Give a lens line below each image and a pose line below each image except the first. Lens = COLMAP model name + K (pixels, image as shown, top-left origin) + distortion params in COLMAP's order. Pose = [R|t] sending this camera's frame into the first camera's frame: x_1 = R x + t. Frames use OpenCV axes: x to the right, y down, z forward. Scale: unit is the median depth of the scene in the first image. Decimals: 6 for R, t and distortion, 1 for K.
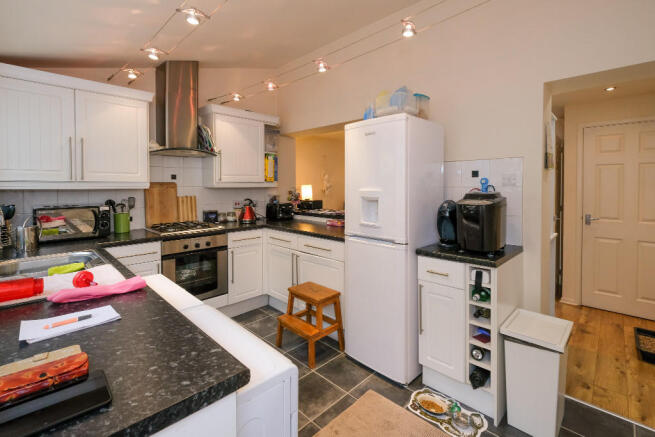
lens RADIAL K [[298.8, 0, 327.5], [0, 298.8, 218.5], [0, 0, 1]] dist [-0.000415, -0.000155]
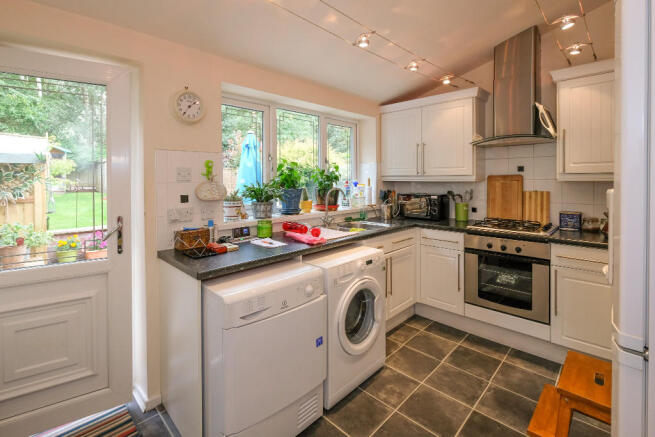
lens RADIAL K [[298.8, 0, 327.5], [0, 298.8, 218.5], [0, 0, 1]] dist [-0.000415, -0.000155]
pose [[0.009104, 0.135655, -0.990714, 0.399011], [-0.106747, 0.985226, 0.133922, -0.054067], [0.994244, 0.104537, 0.023450, 0.446594]]
